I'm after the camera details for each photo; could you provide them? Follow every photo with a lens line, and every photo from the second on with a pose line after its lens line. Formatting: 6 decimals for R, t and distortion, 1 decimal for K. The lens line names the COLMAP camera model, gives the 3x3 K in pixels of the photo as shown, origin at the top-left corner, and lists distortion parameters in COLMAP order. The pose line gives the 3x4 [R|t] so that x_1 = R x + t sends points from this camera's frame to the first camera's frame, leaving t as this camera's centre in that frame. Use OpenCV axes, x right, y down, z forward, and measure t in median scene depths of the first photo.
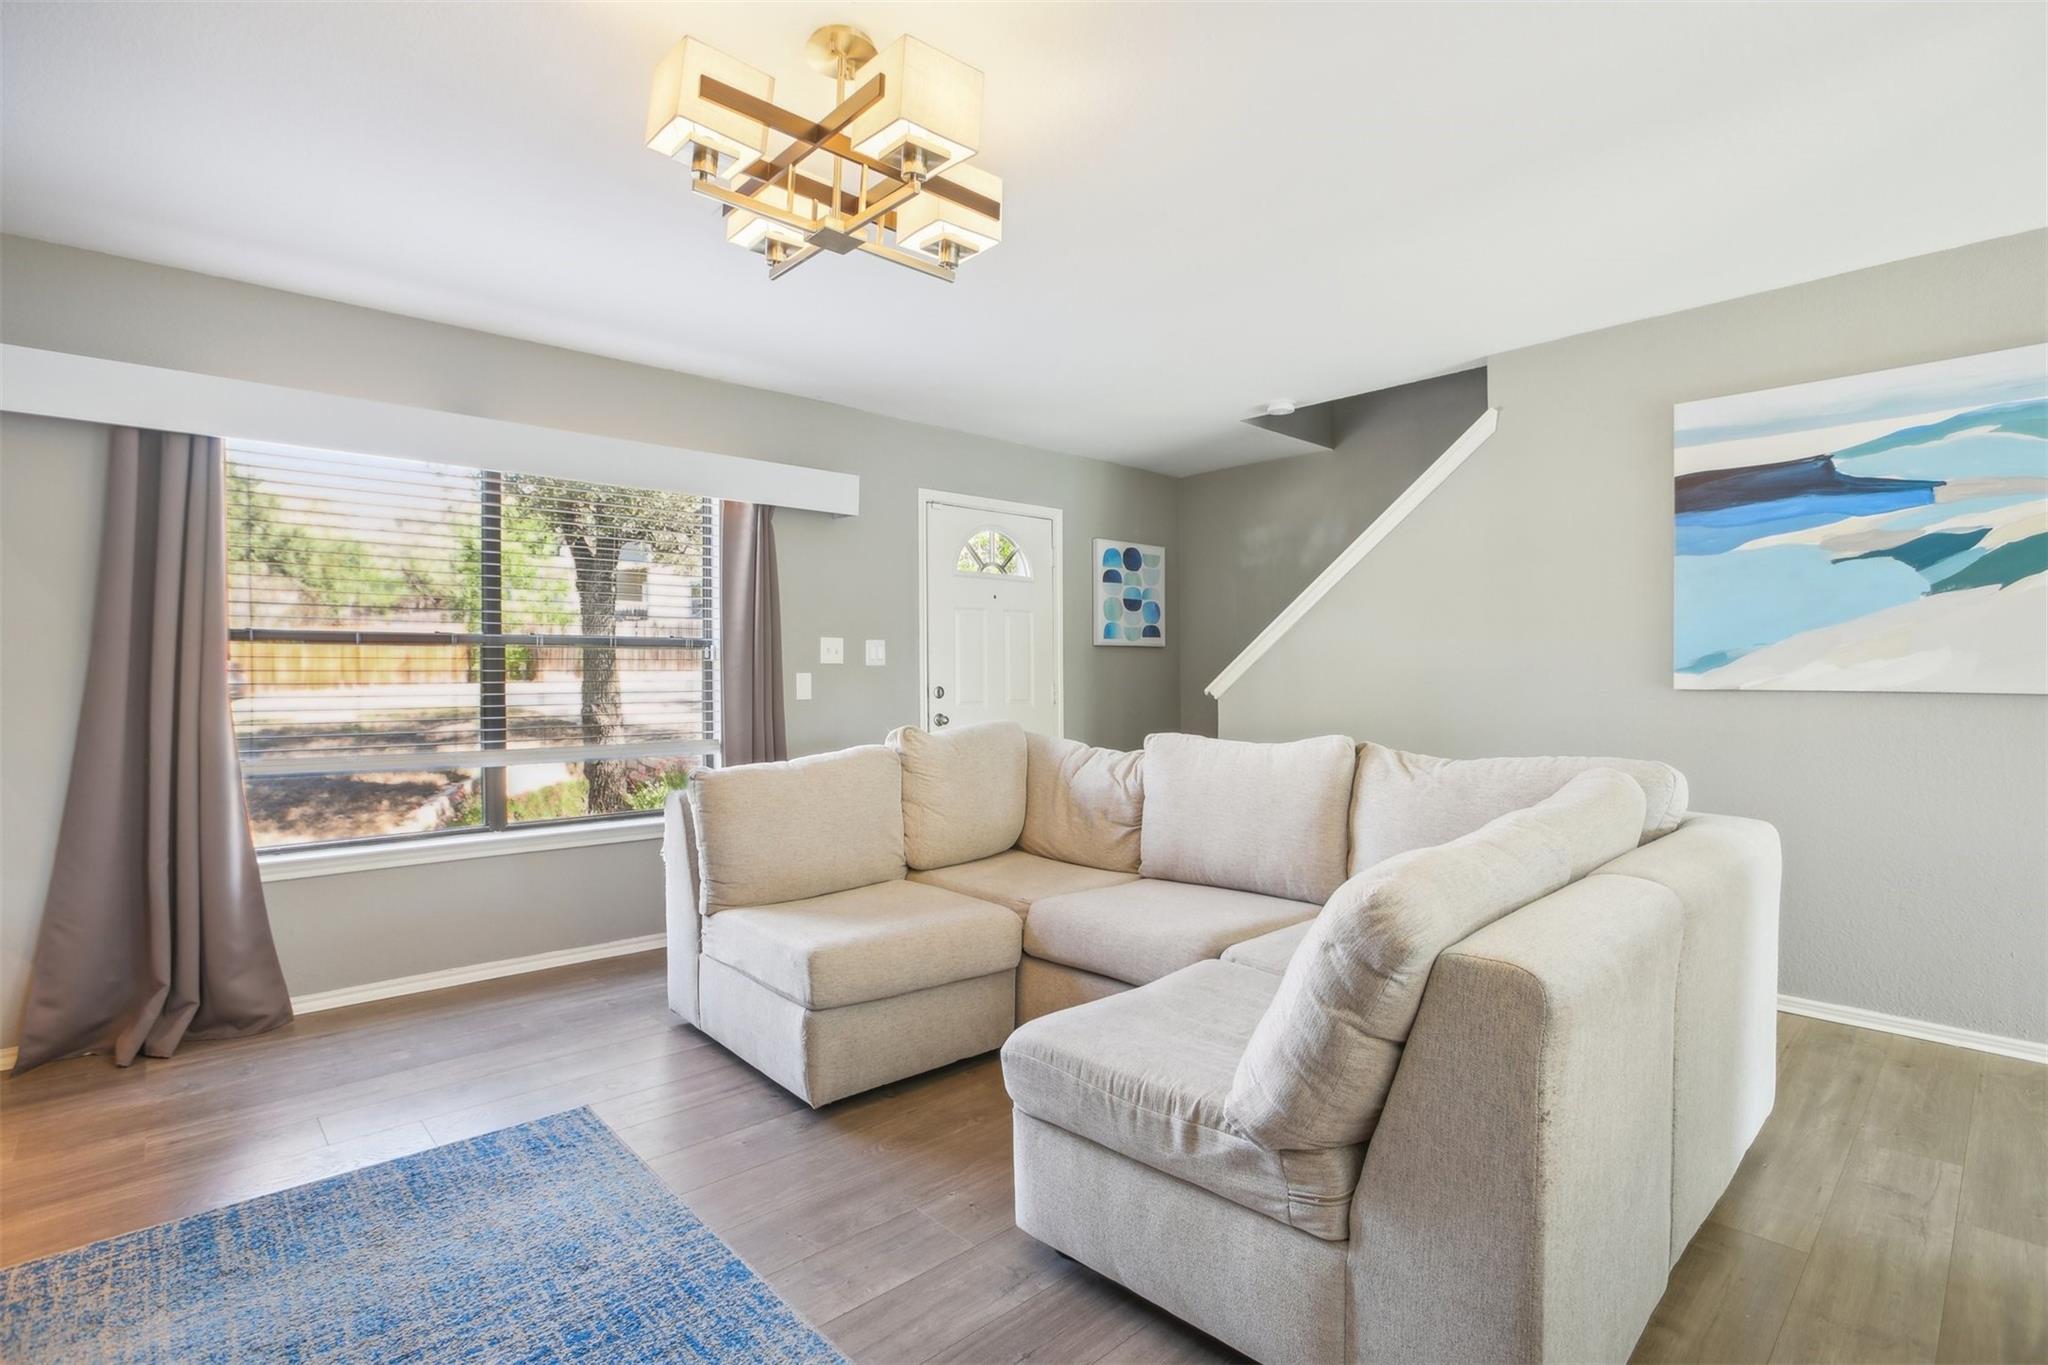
lens RADIAL K [[980.5, 0, 1023.2], [0, 980.5, 673.6], [0, 0, 1]] dist [-0.049354, 0.016405]
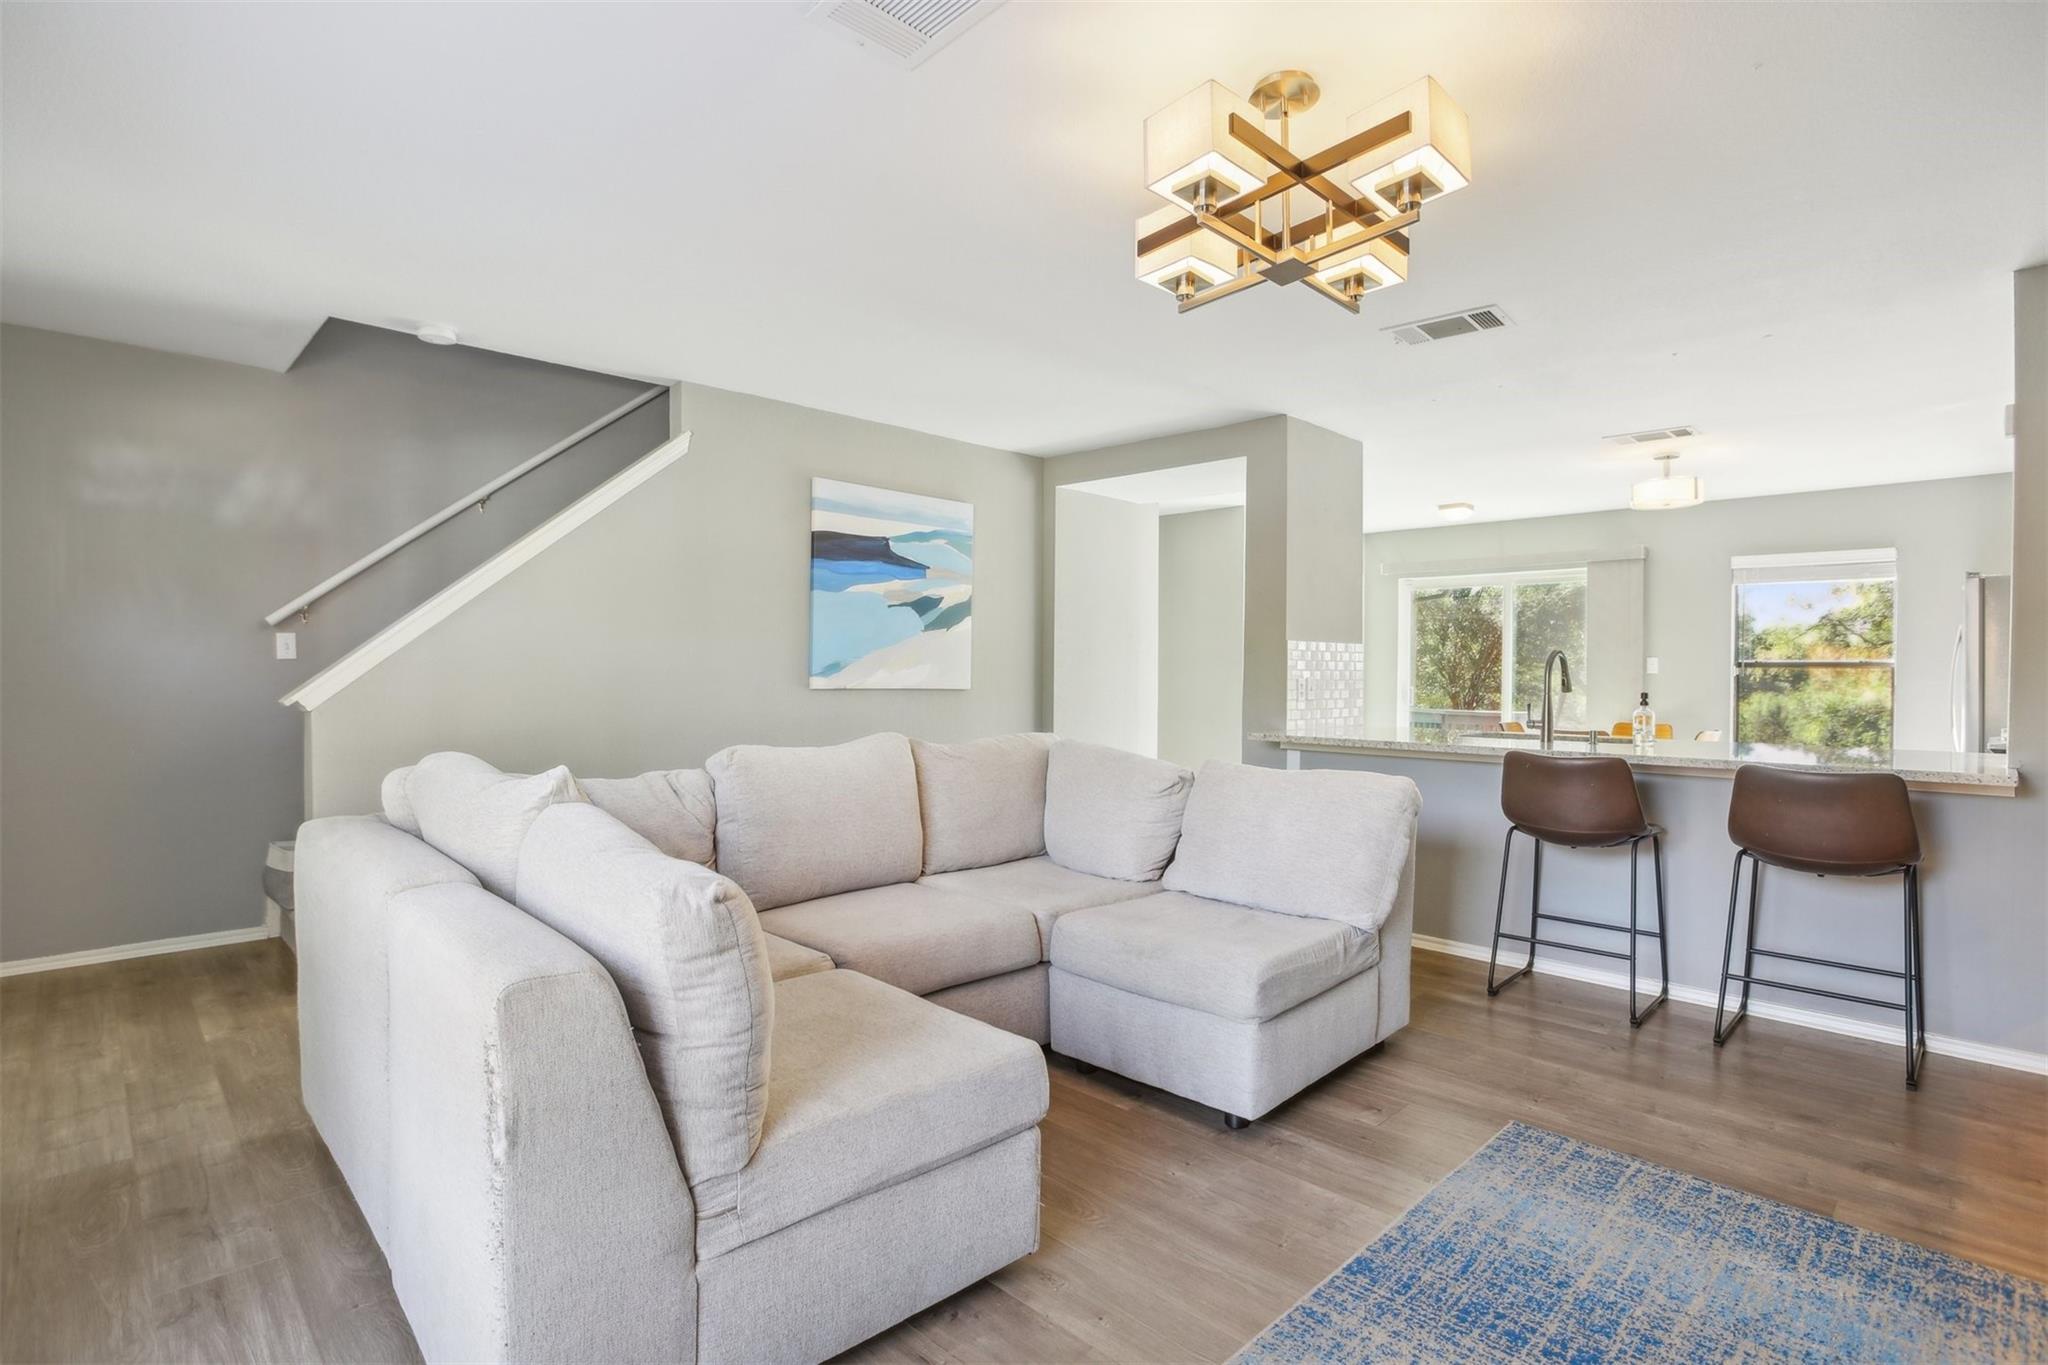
lens RADIAL K [[980.5, 0, 1023.2], [0, 980.5, 673.6], [0, 0, 1]] dist [-0.049354, 0.016405]
pose [[-0.030829, 0.001234, 0.999524, -0.650859], [-0.007406, 0.999972, -0.001463, -0.004254], [-0.999497, -0.007448, -0.030819, 0.691877]]
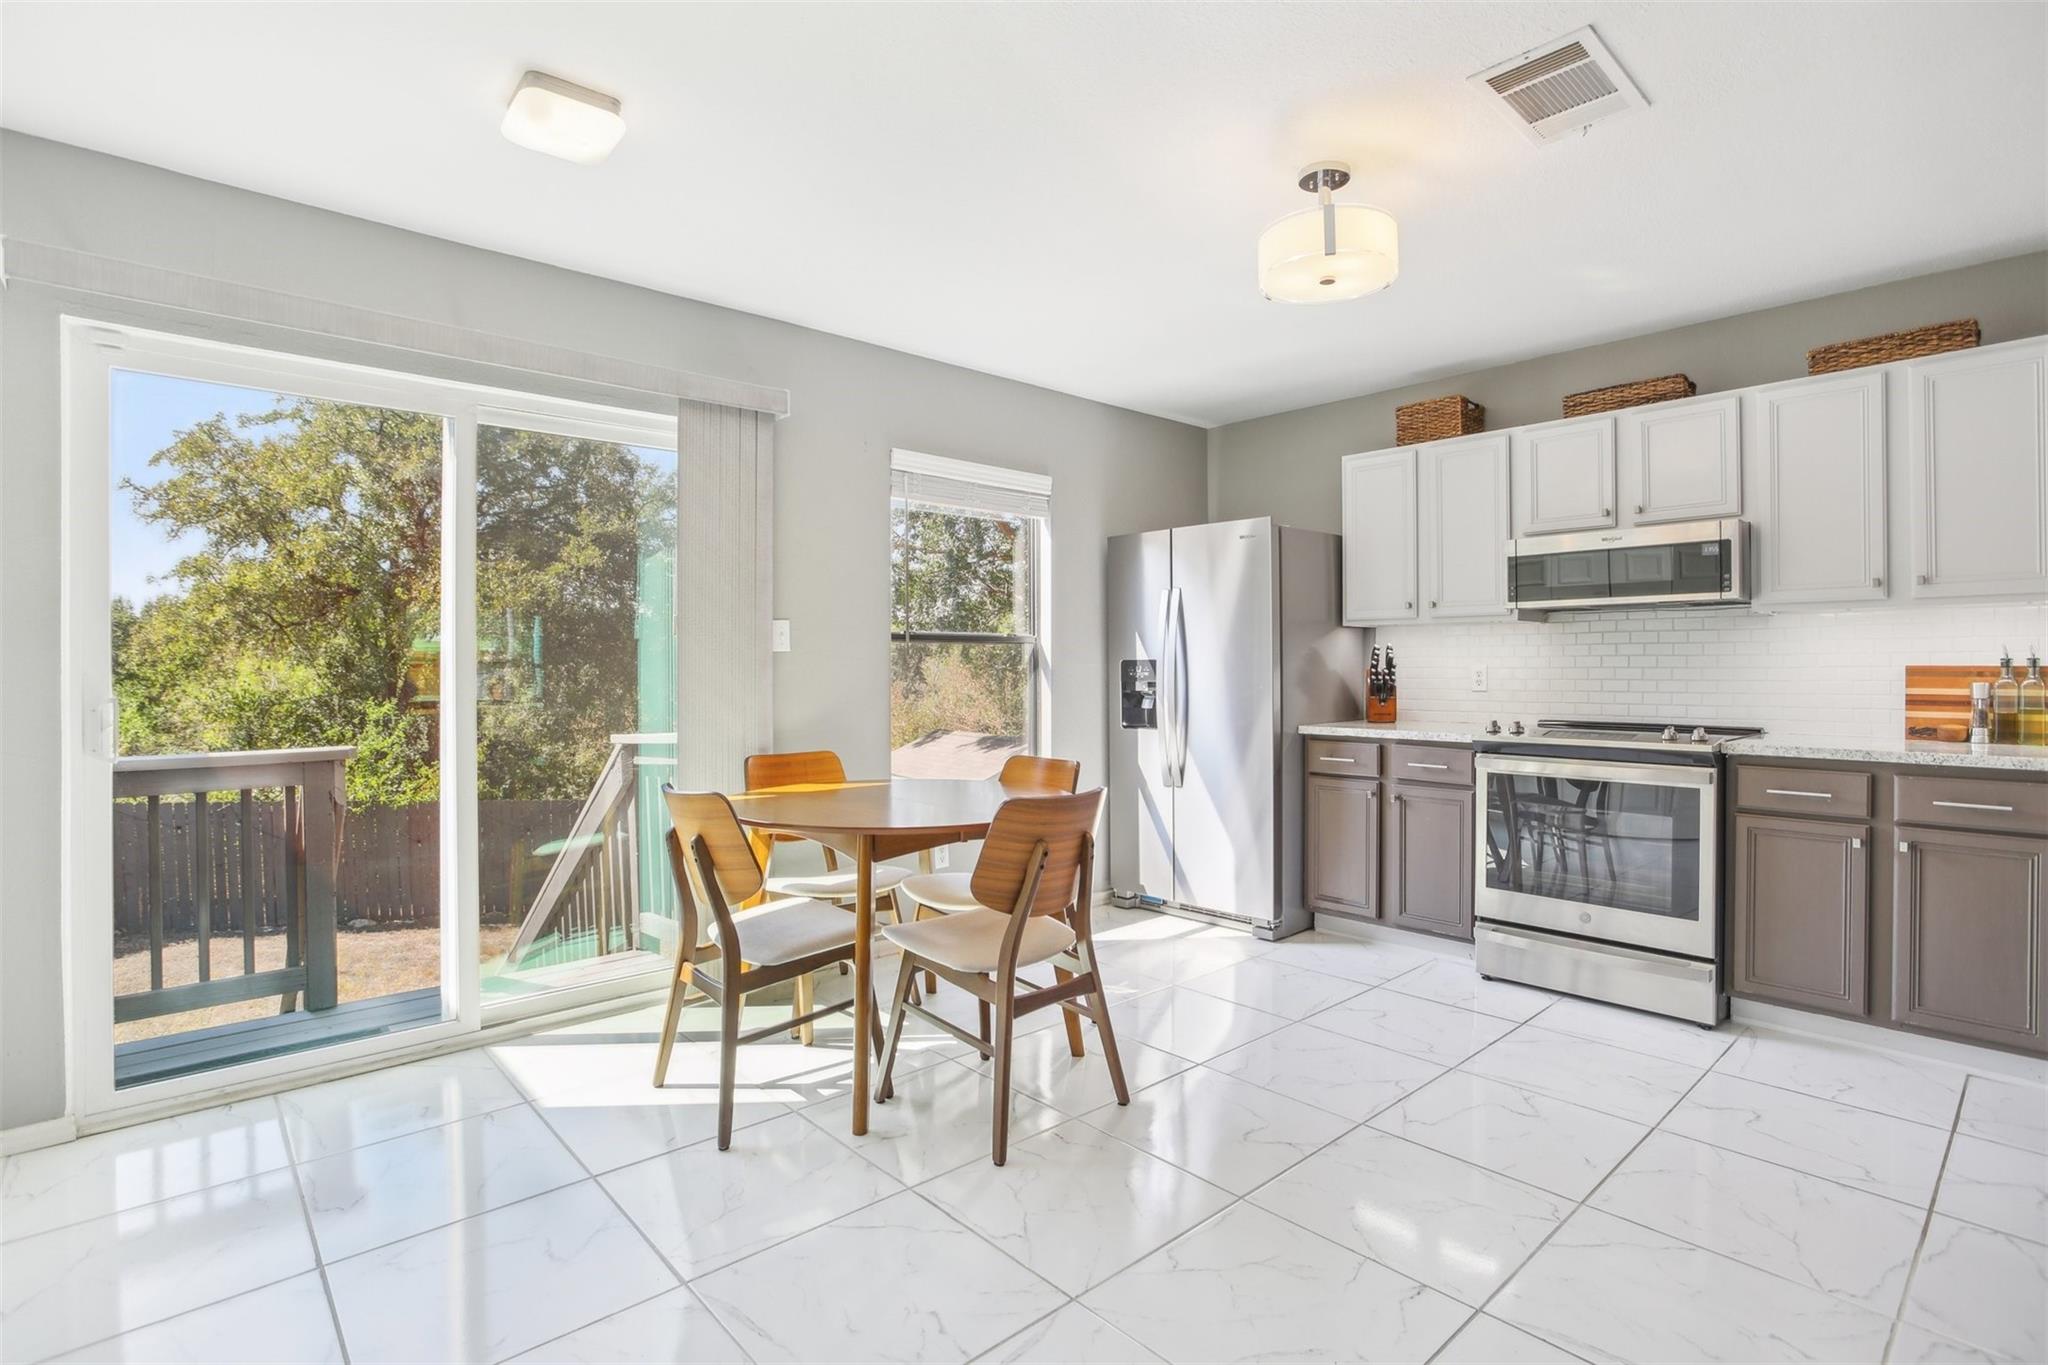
lens RADIAL K [[980.5, 0, 1023.2], [0, 980.5, 673.6], [0, 0, 1]] dist [-0.049354, 0.016405]
pose [[-0.999978, 0.003146, 0.005790, 0.979019], [0.003179, 0.999978, 0.005787, 0.000076], [-0.005772, 0.005805, -0.999966, 0.336974]]
